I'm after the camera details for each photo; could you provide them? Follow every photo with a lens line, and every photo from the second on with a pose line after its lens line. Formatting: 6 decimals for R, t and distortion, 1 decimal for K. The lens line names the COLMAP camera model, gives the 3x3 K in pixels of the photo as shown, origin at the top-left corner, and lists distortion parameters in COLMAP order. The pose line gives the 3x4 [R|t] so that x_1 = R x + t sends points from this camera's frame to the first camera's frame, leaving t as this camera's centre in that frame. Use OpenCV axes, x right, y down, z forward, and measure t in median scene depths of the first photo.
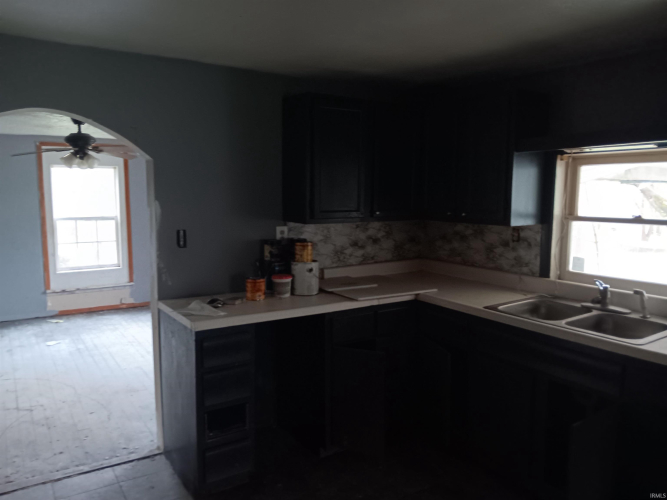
lens RADIAL K [[523.6, 0, 329.5], [0, 523.6, 248.1], [0, 0, 1]] dist [-0.008582, -0.027193]
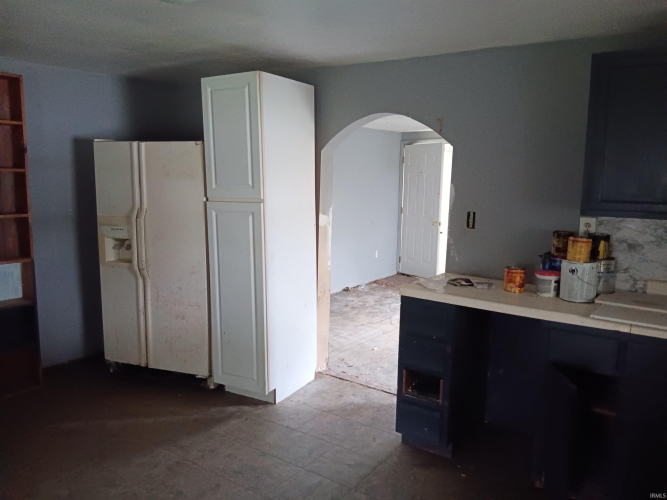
lens RADIAL K [[523.6, 0, 329.5], [0, 523.6, 248.1], [0, 0, 1]] dist [-0.008582, -0.027193]
pose [[0.342780, 0.132847, -0.929975, 0.596215], [-0.104841, 0.989176, 0.102661, -0.039092], [0.933547, 0.062309, 0.352997, 0.341631]]
